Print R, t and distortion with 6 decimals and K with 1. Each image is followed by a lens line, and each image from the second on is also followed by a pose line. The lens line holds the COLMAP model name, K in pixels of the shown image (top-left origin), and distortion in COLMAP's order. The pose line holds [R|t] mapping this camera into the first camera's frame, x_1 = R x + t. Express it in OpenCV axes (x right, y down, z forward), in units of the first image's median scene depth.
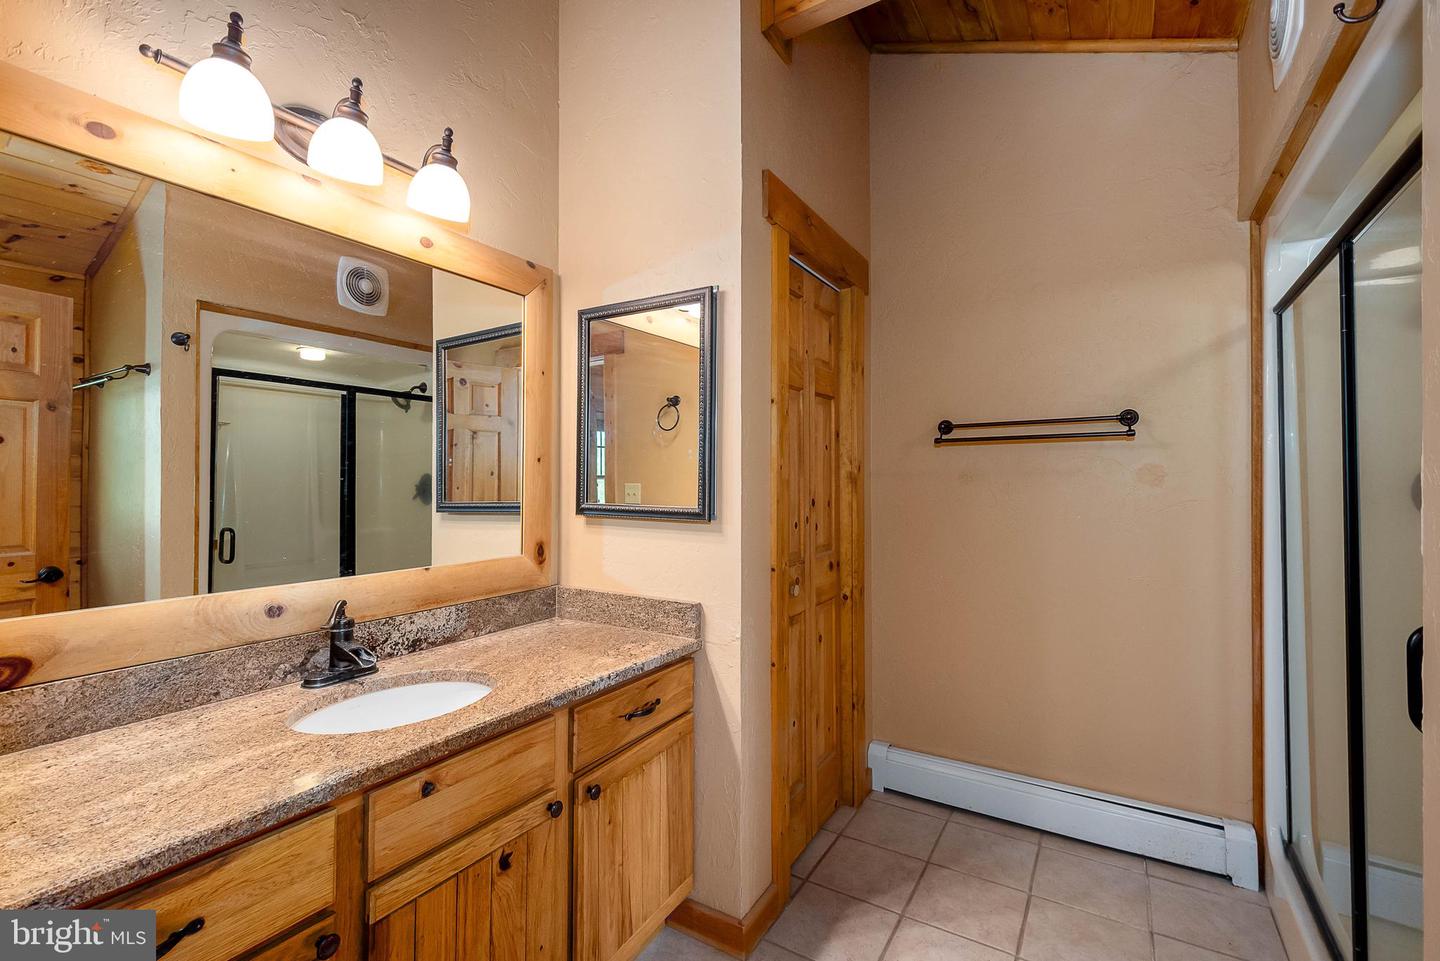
lens RADIAL K [[628.5, 0, 717.8], [0, 628.5, 474.2], [0, 0, 1]] dist [-0.005487, -0.001002]
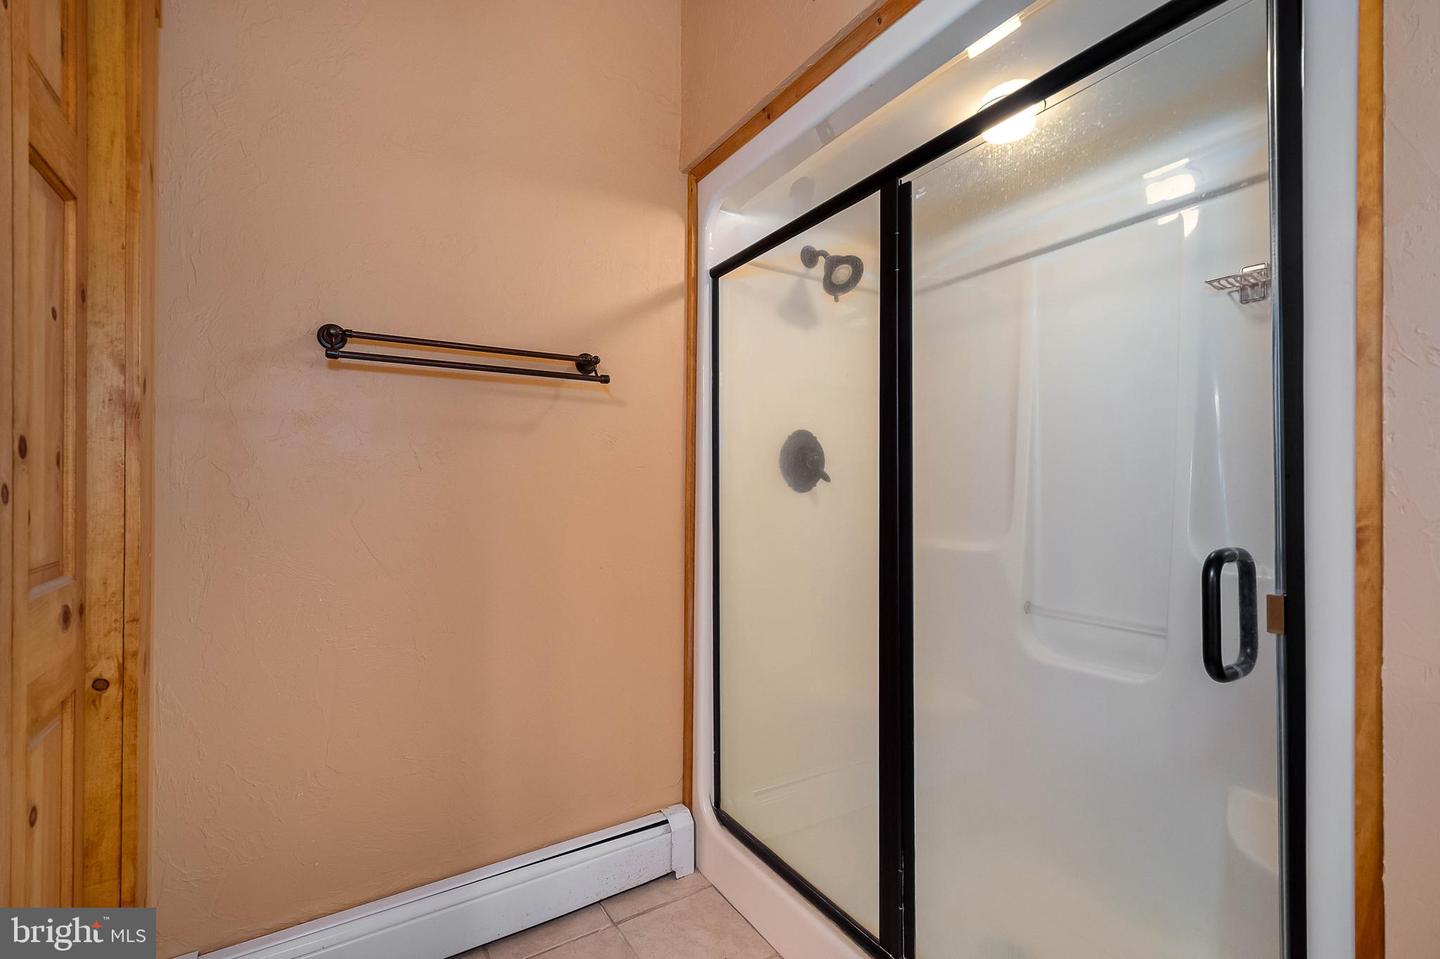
lens RADIAL K [[628.5, 0, 716.4], [0, 628.5, 478.6], [0, 0, 1]] dist [-0.005487, -0.001002]
pose [[0.444874, 0.008606, 0.895552, 0.009791], [-0.009321, 0.999944, -0.004979, 0.056147], [-0.895545, -0.006133, 0.444930, 0.449810]]
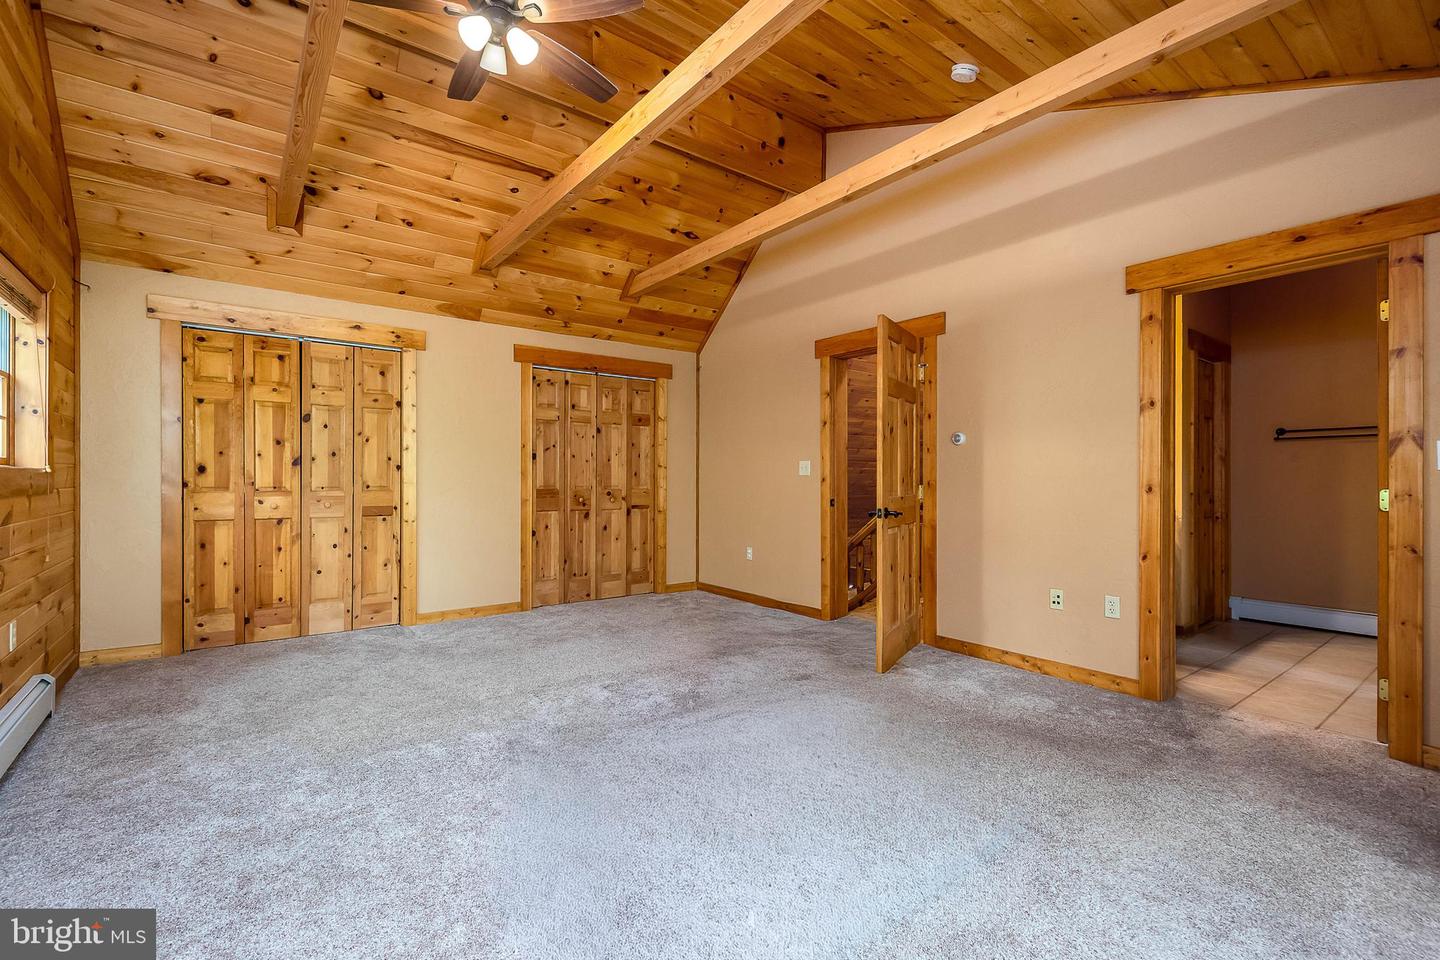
lens RADIAL K [[628.5, 0, 712.6], [0, 628.5, 477.2], [0, 0, 1]] dist [-0.005487, -0.001002]
pose [[0.934456, 0.006798, -0.356014, -0.588822], [-0.003436, 0.999943, 0.010076, 0.052220], [0.356062, -0.008192, 0.934426, -1.428767]]
